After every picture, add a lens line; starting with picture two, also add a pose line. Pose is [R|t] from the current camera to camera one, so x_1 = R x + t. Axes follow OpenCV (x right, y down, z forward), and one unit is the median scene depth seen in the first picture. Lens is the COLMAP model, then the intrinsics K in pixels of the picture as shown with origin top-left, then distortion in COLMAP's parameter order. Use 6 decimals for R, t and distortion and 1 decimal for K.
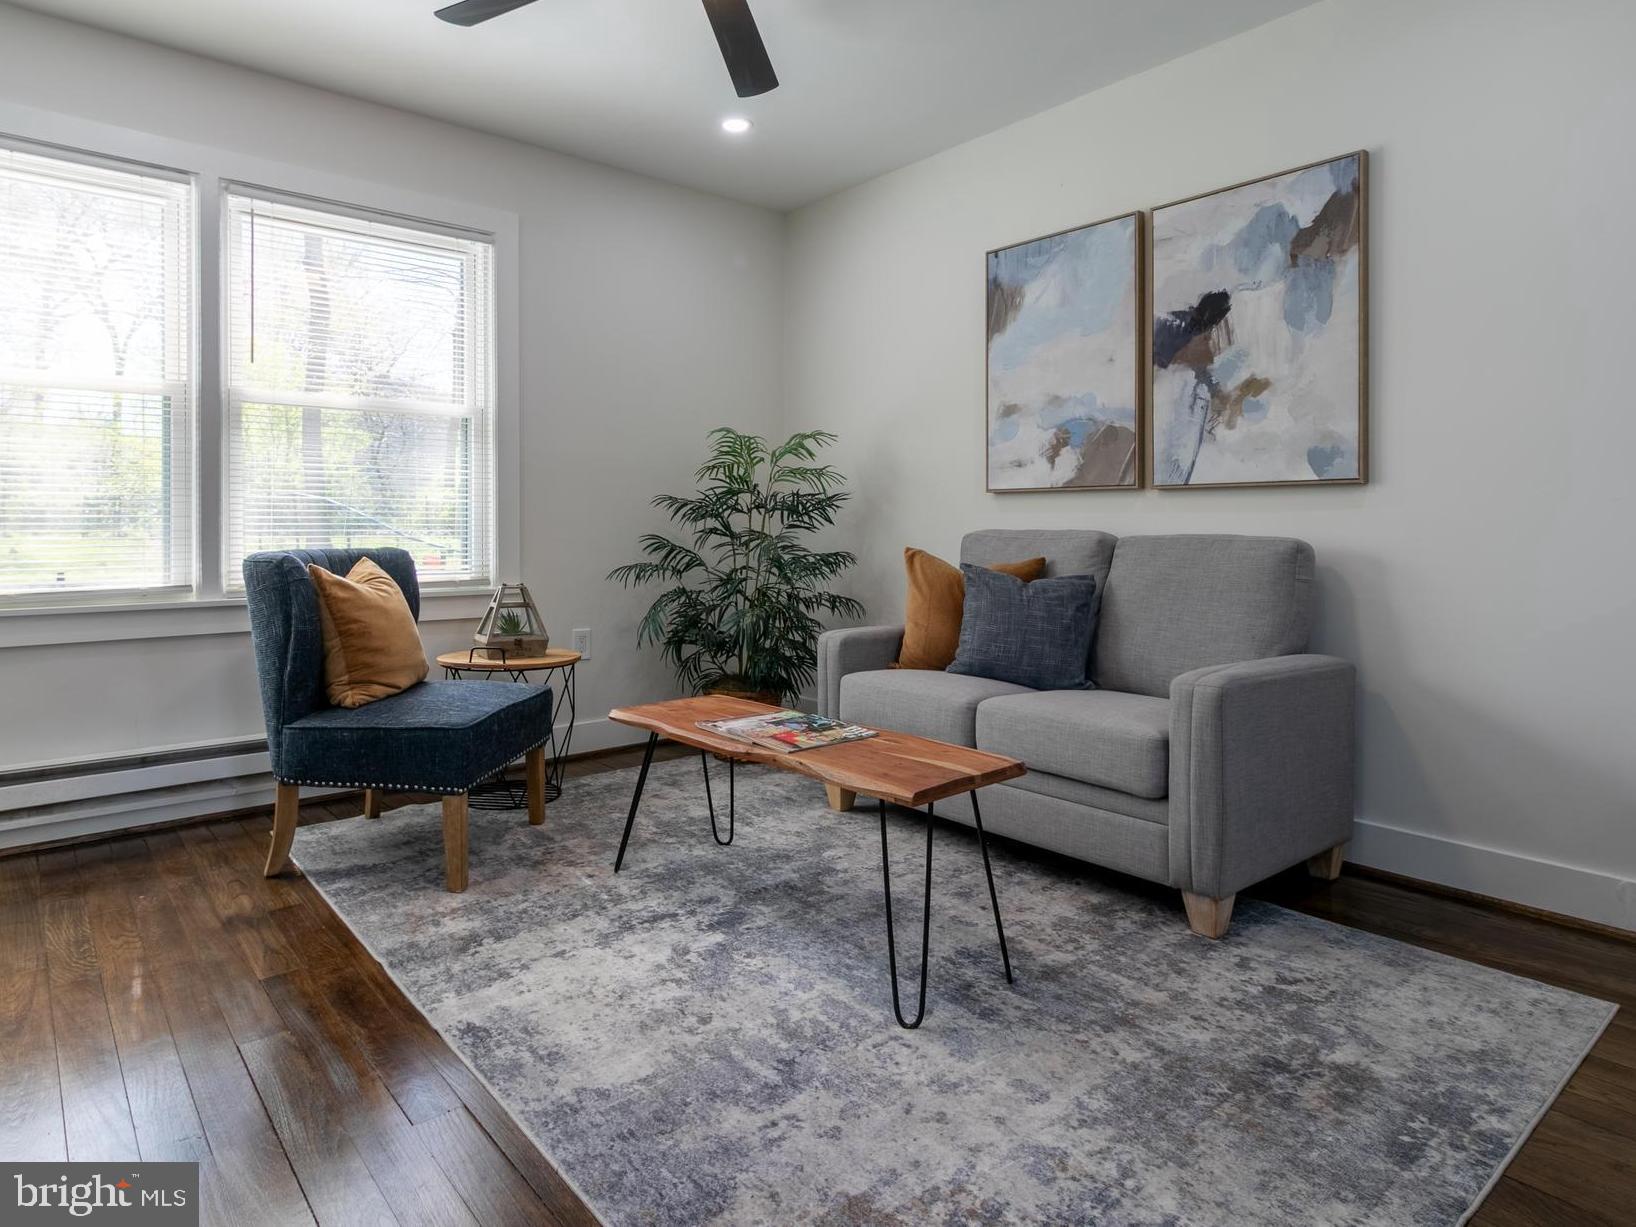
lens RADIAL K [[945.6, 0, 740.9], [0, 945.6, 520.9], [0, 0, 1]] dist [0.002943, 0.001393]
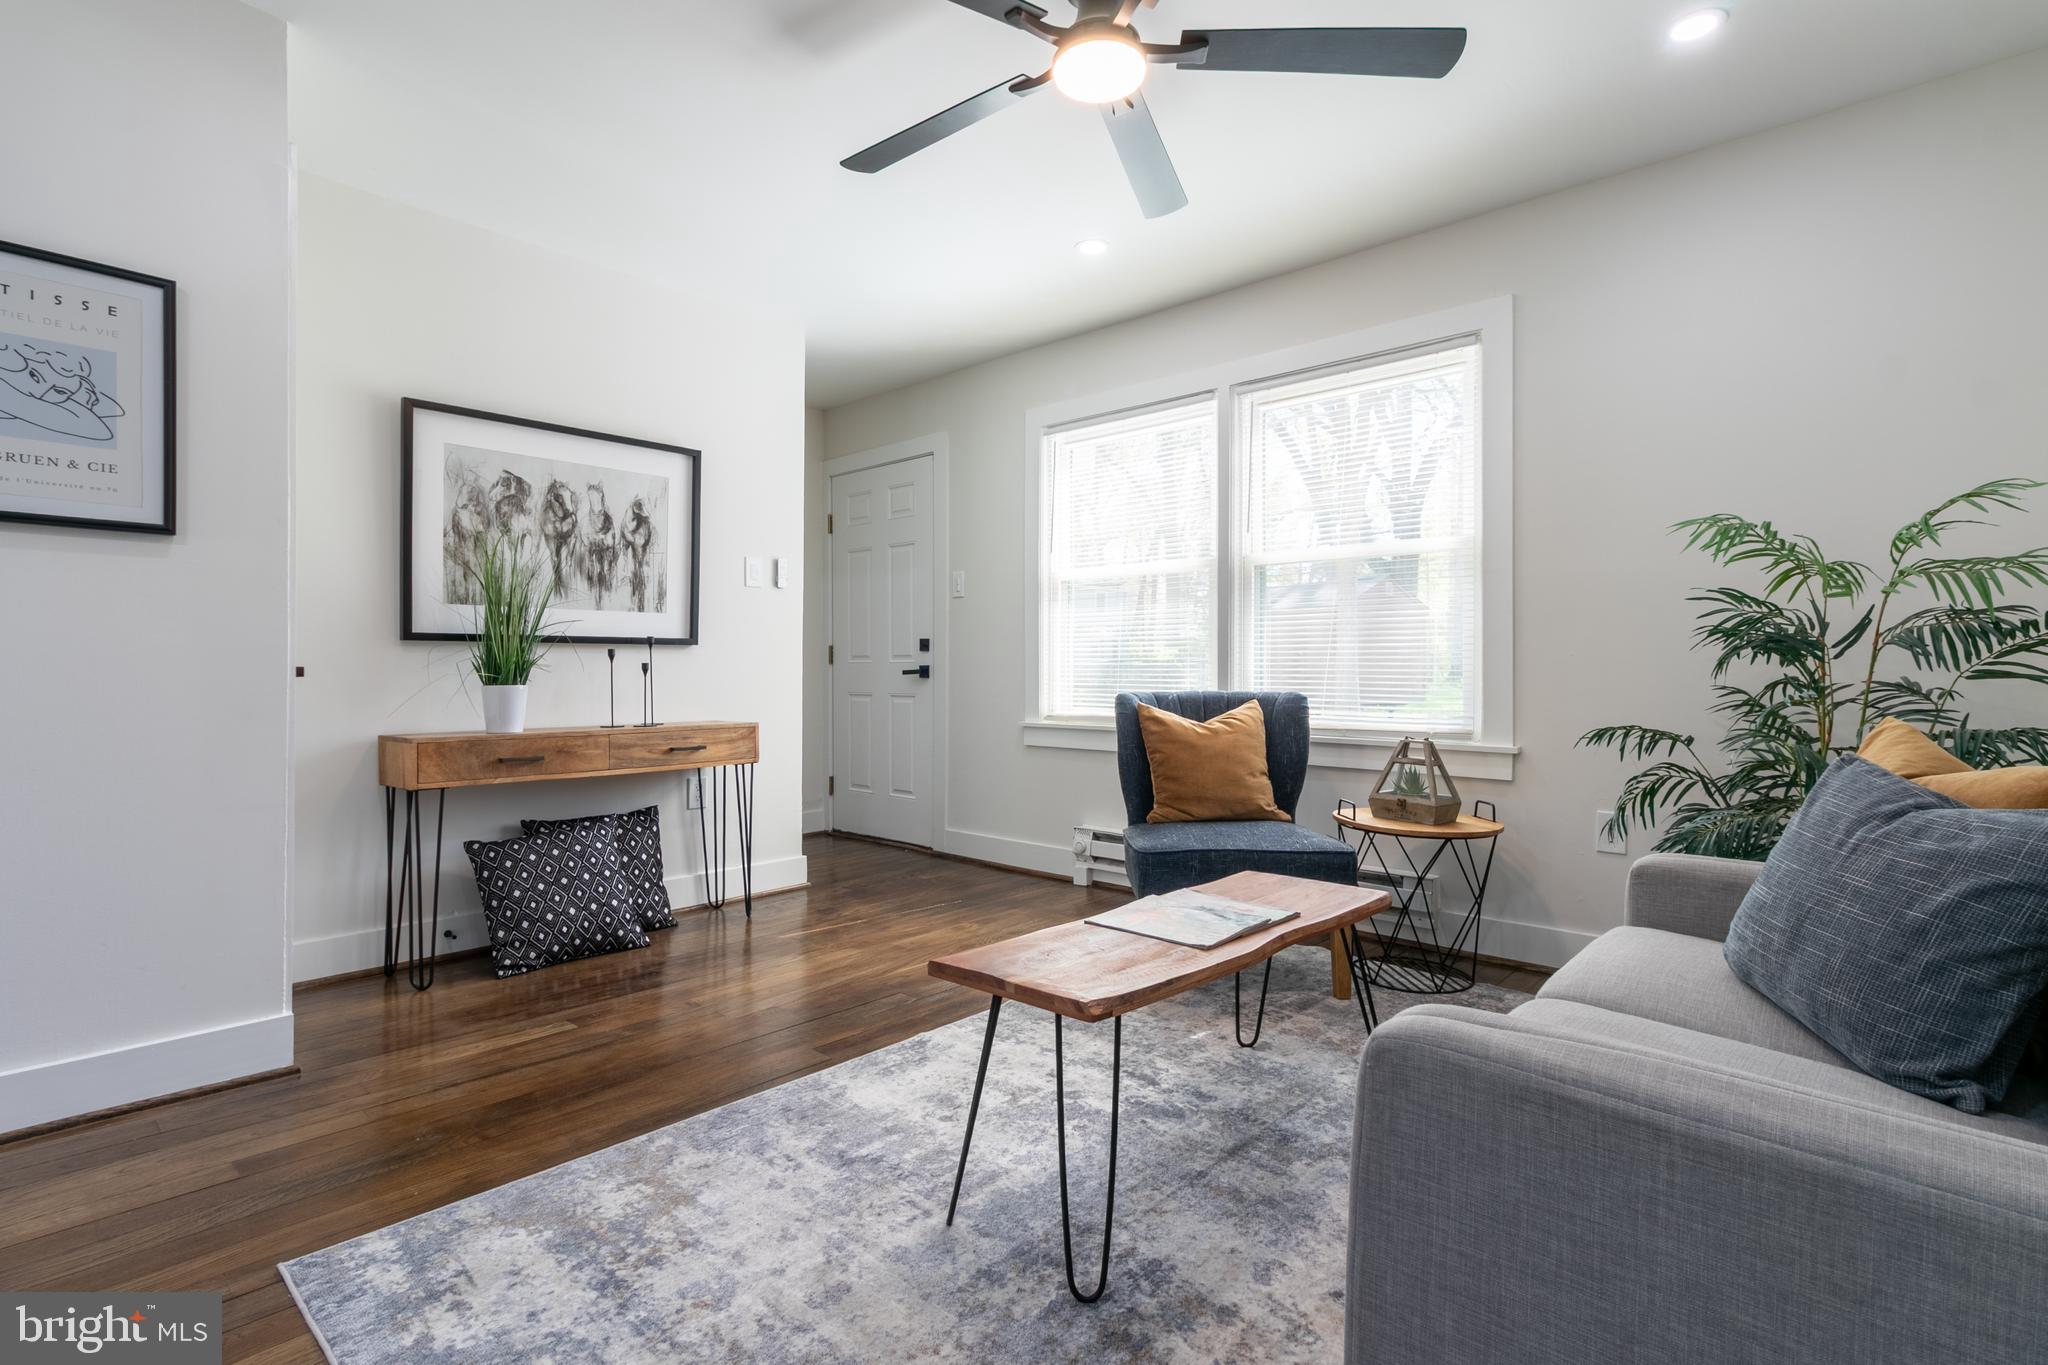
lens RADIAL K [[959.0, 0, 1016.7], [0, 959.0, 683.3], [0, 0, 1]] dist [0.002139, 0.001750]
pose [[0.164707, 0.011379, -0.986277, 0.712181], [0.003998, 0.999918, 0.012204, 0.003908], [0.986334, -0.005953, 0.164648, 0.595562]]
